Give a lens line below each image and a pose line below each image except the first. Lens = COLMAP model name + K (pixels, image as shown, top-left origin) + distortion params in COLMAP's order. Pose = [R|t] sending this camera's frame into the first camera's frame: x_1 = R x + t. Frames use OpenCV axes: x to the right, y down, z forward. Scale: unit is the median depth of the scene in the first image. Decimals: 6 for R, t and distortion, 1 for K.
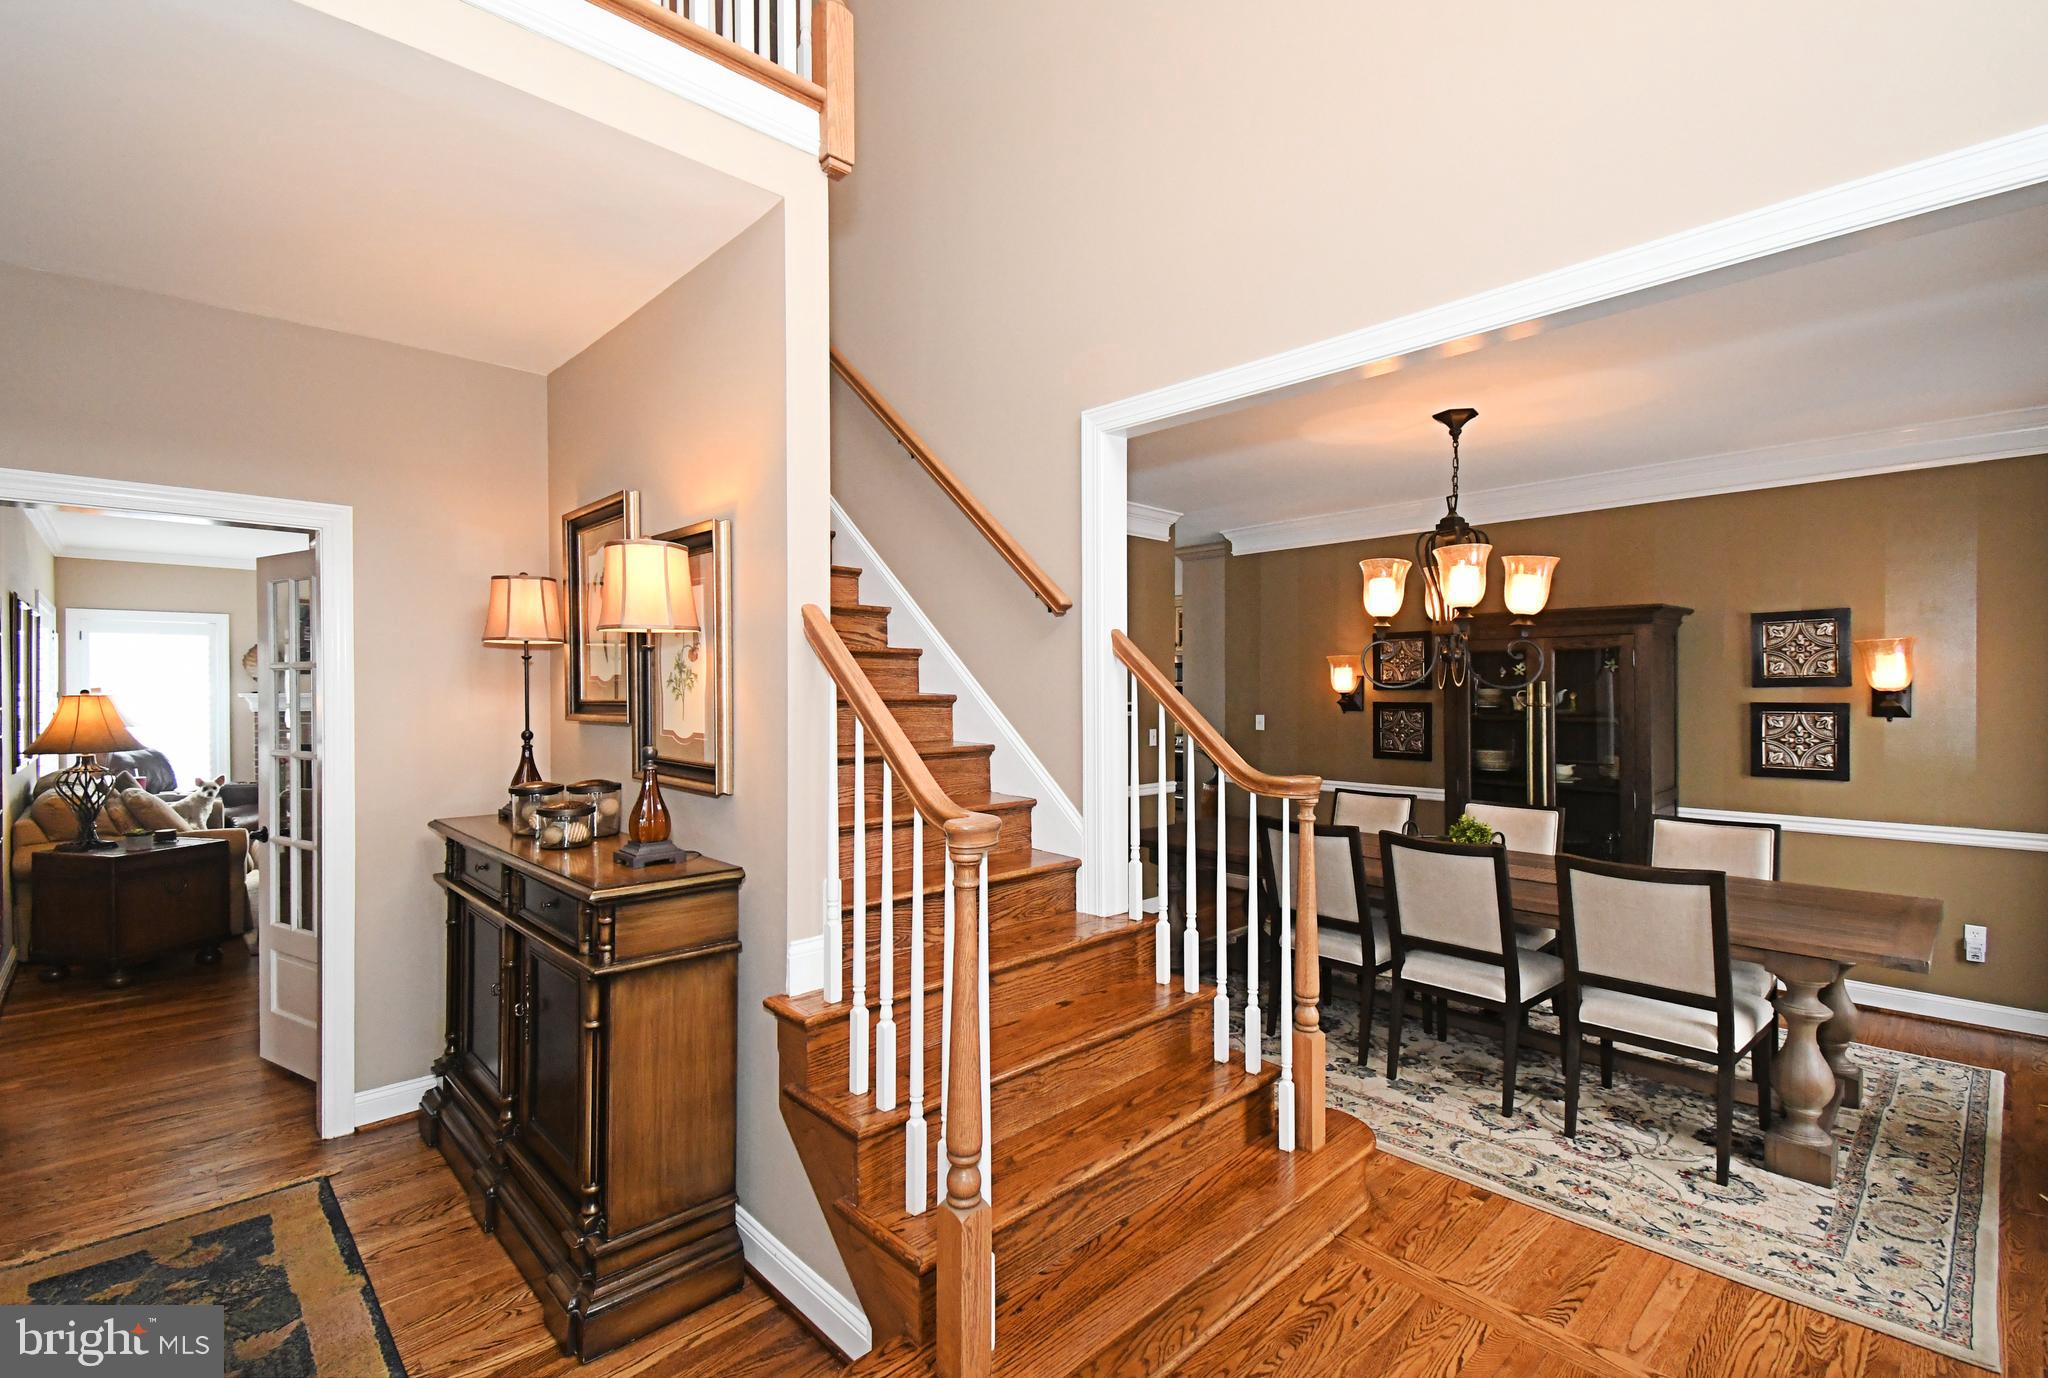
lens RADIAL K [[928.0, 0, 1016.7], [0, 928.0, 697.5], [0, 0, 1]] dist [0.031028, -0.018472]
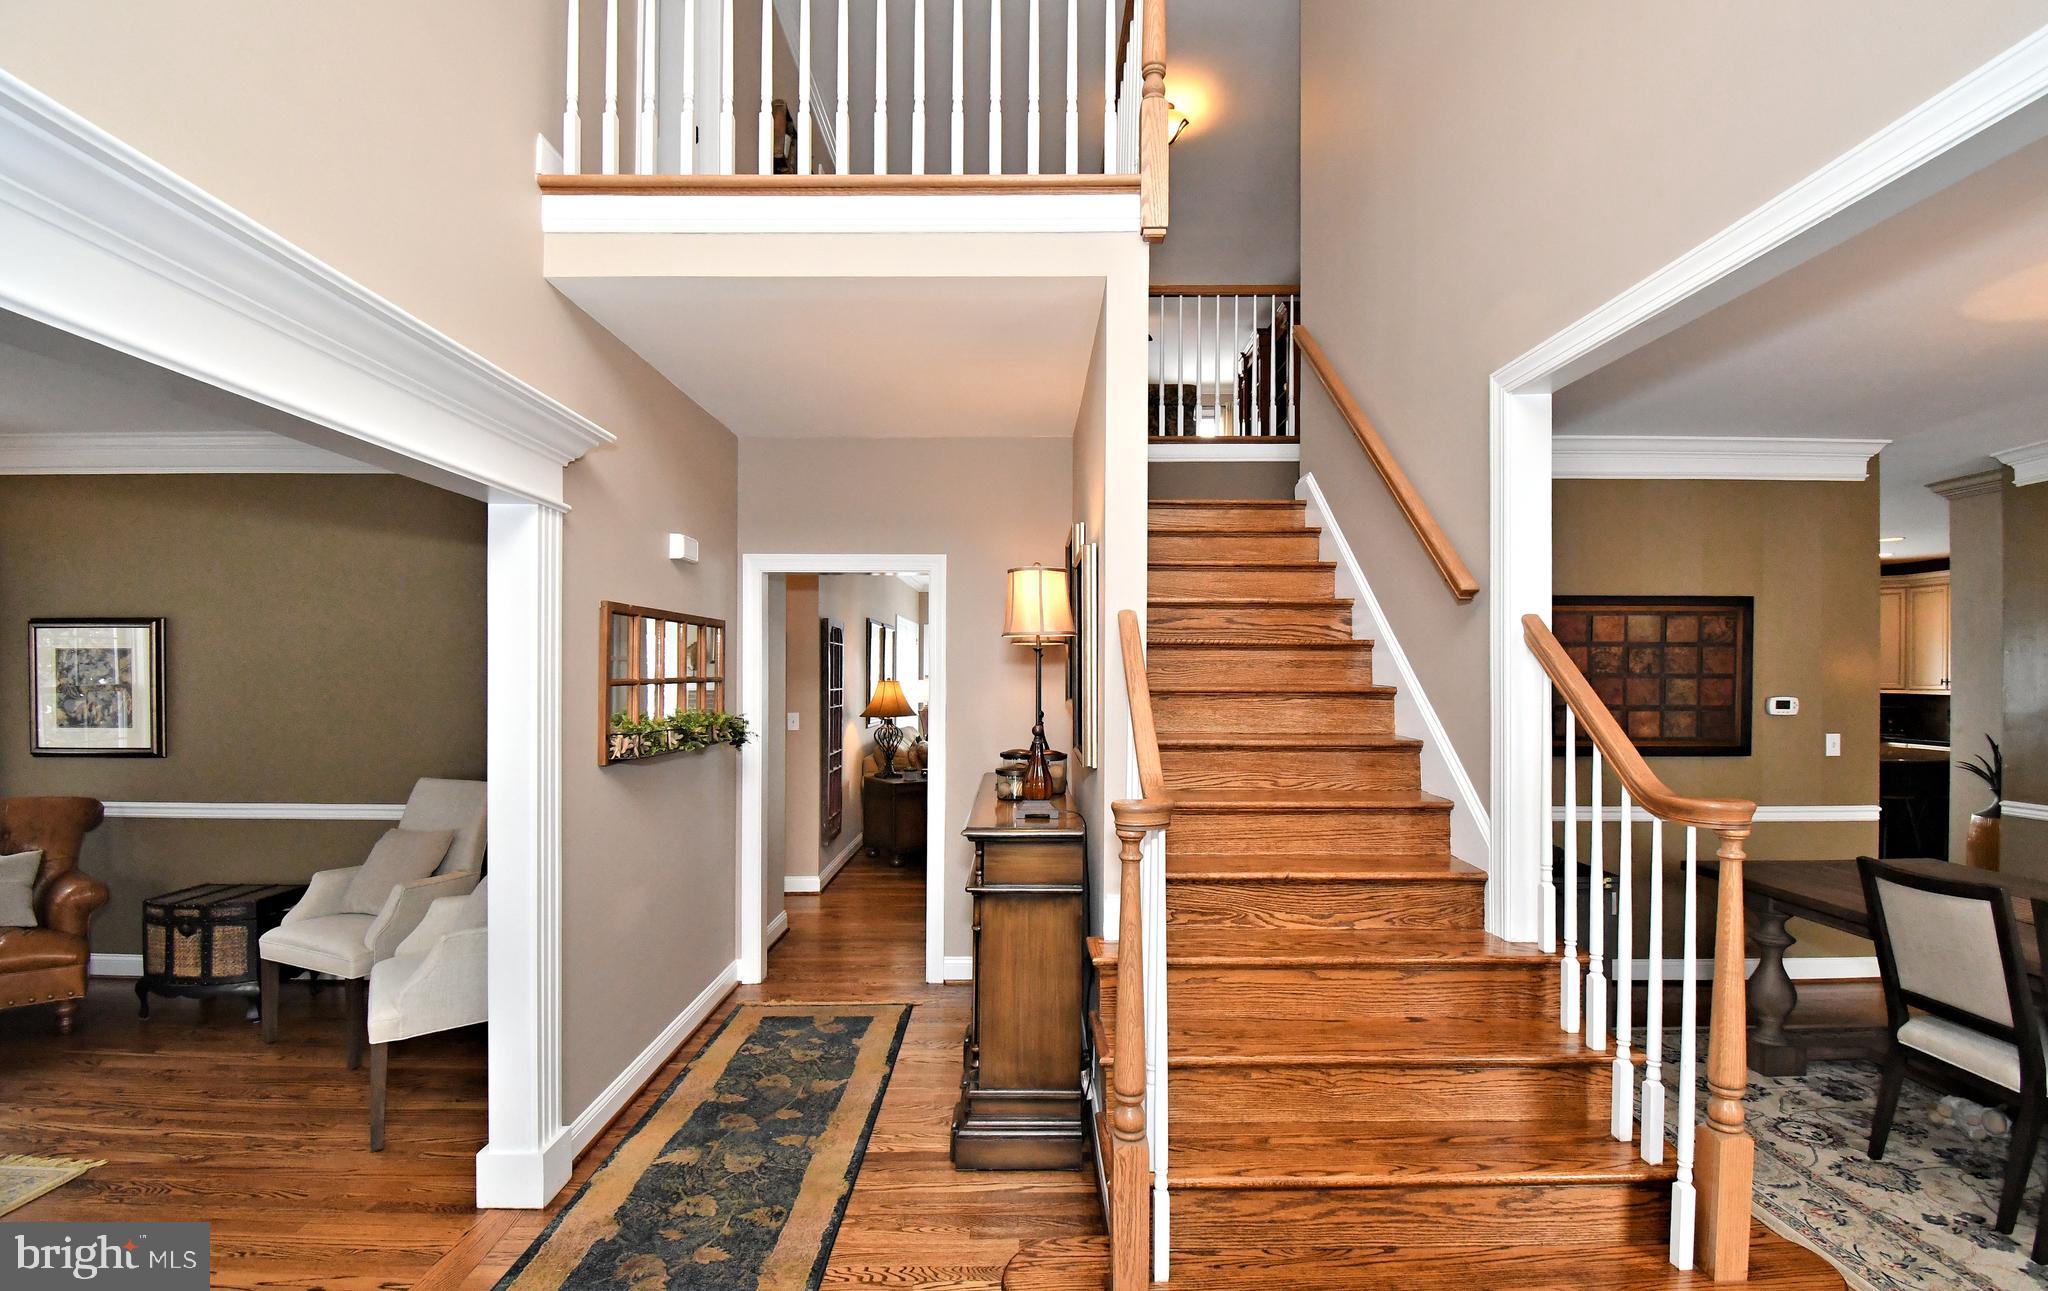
lens RADIAL K [[894.1, 0, 1030.8], [0, 894.1, 673.9], [0, 0, 1]] dist [0.022285, -0.024902]
pose [[0.739450, 0.000500, -0.673211, 0.366288], [-0.006563, 0.999958, -0.006467, -0.010156], [0.673179, 0.009200, 0.739422, 0.063739]]
